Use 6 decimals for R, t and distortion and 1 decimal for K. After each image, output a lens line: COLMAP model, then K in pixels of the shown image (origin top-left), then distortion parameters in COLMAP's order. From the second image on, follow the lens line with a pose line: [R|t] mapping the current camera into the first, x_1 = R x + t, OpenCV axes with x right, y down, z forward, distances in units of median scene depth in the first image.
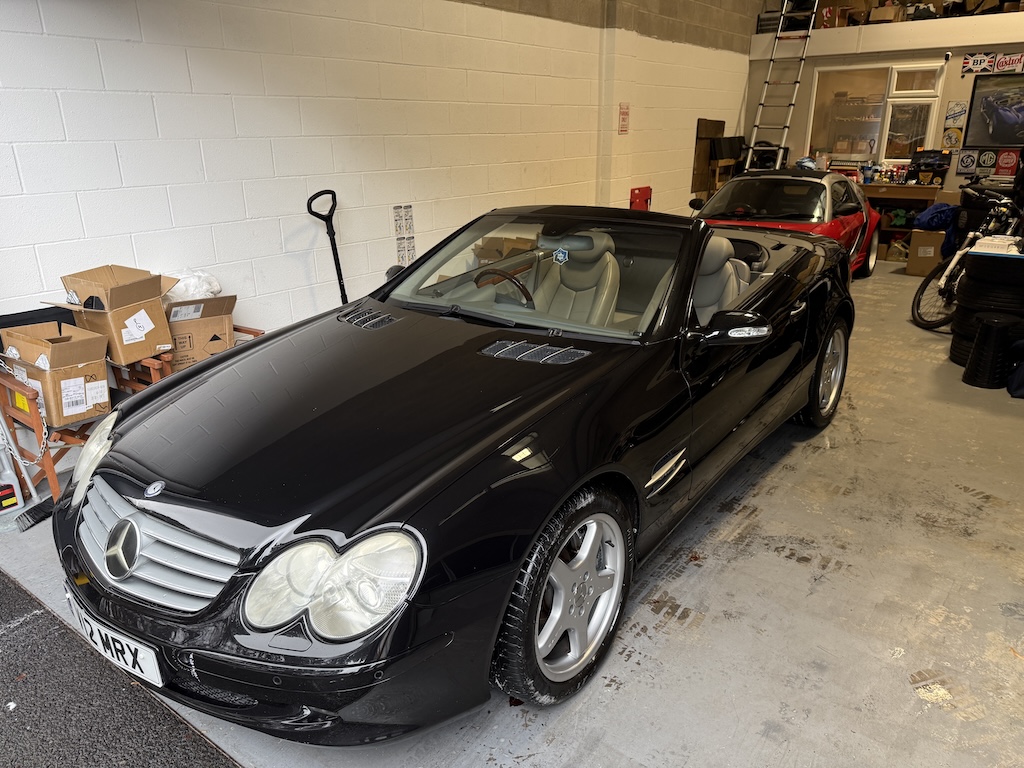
lens RADIAL K [[722.8, 0, 518.1], [0, 722.8, 380.7], [0, 0, 1]] dist [0.033509, -0.038583]
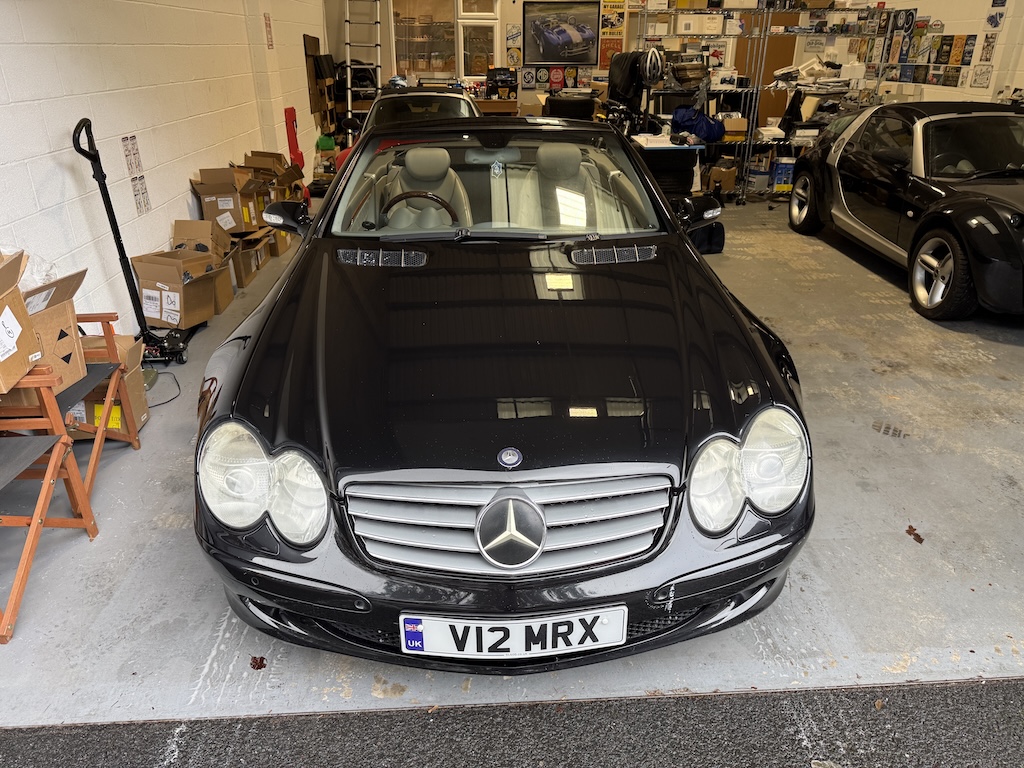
lens RADIAL K [[722.8, 0, 513.5], [0, 722.8, 379.6], [0, 0, 1]] dist [0.033509, -0.038583]
pose [[0.770446, -0.254655, 0.584434, -0.423824], [0.200126, 0.967022, 0.157537, -0.032753], [-0.605278, -0.004413, 0.796002, 0.138443]]
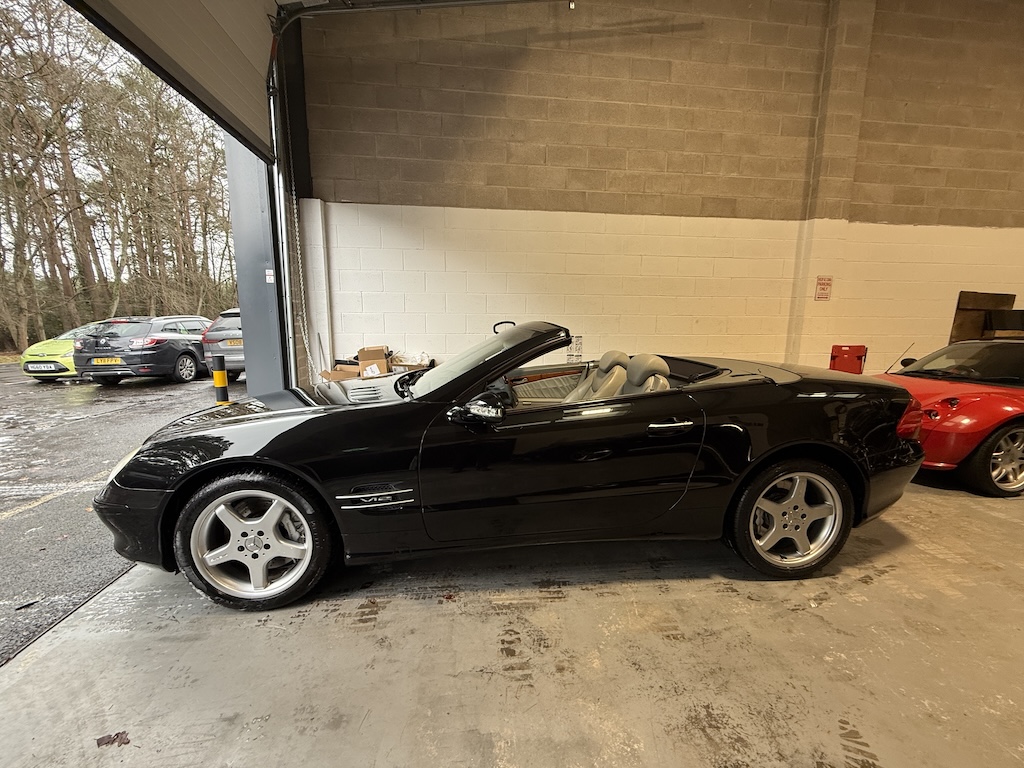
lens RADIAL K [[405.6, 0, 510.8], [0, 405.6, 383.6], [0, 0, 1]] dist [-0.001978, 0.000395]
pose [[0.683818, 0.128051, -0.718329, 0.475482], [-0.253618, 0.964809, -0.069444, -0.044634], [0.684157, 0.229668, 0.692229, 0.340974]]
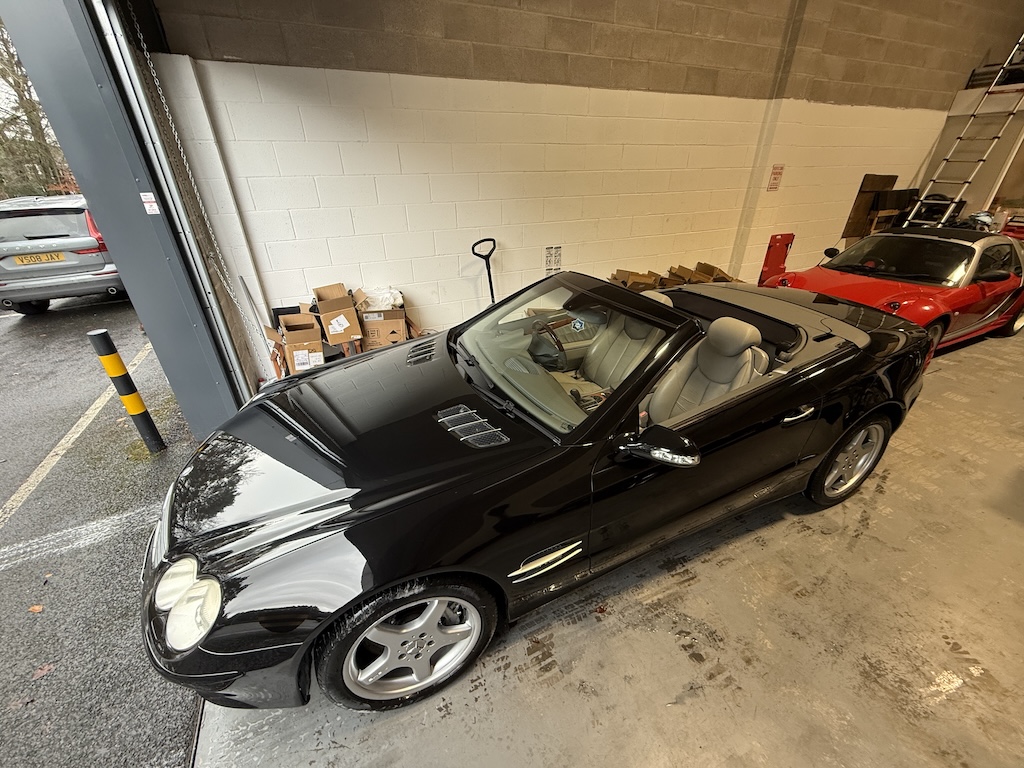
lens RADIAL K [[405.6, 0, 510.3], [0, 405.6, 384.2], [0, 0, 1]] dist [-0.001978, 0.000395]
pose [[0.875769, 0.228312, -0.425326, 0.199556], [-0.156435, 0.967765, 0.197381, -0.141738], [0.456680, -0.106324, 0.883255, 0.245754]]
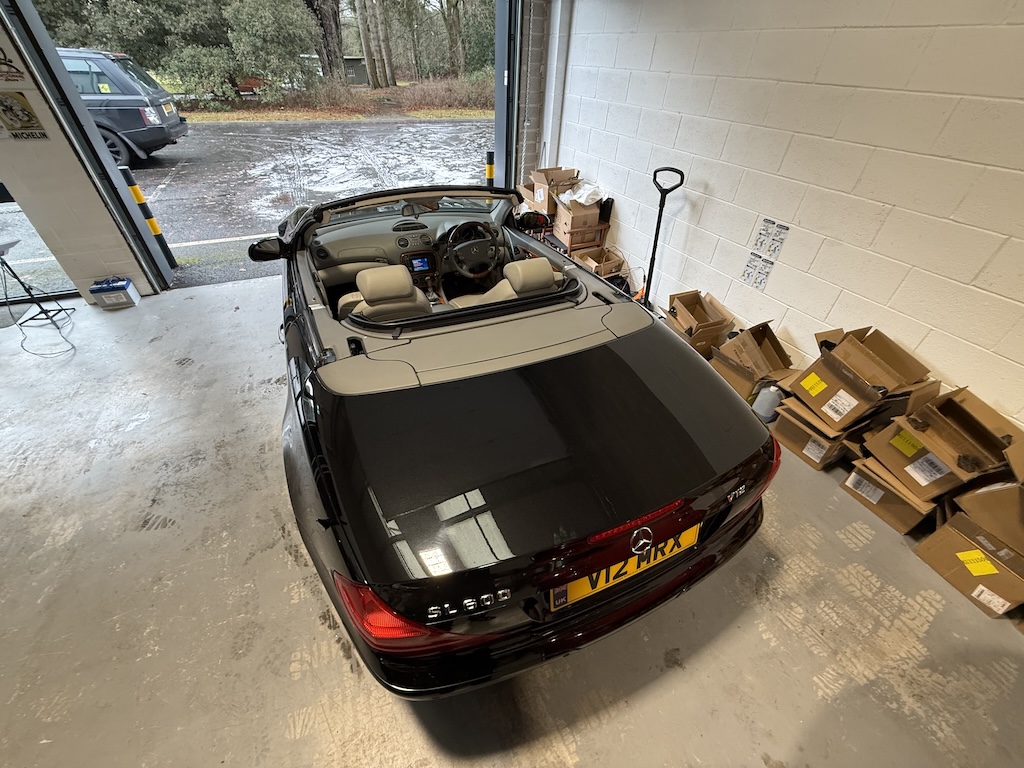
lens RADIAL K [[405.6, 0, 511.7], [0, 405.6, 385.1], [0, 0, 1]] dist [-0.001978, 0.000395]
pose [[-0.473191, 0.554761, -0.684347, 0.506821], [-0.314512, 0.619245, 0.719456, -0.430987], [0.822905, 0.555676, -0.118542, 1.045004]]
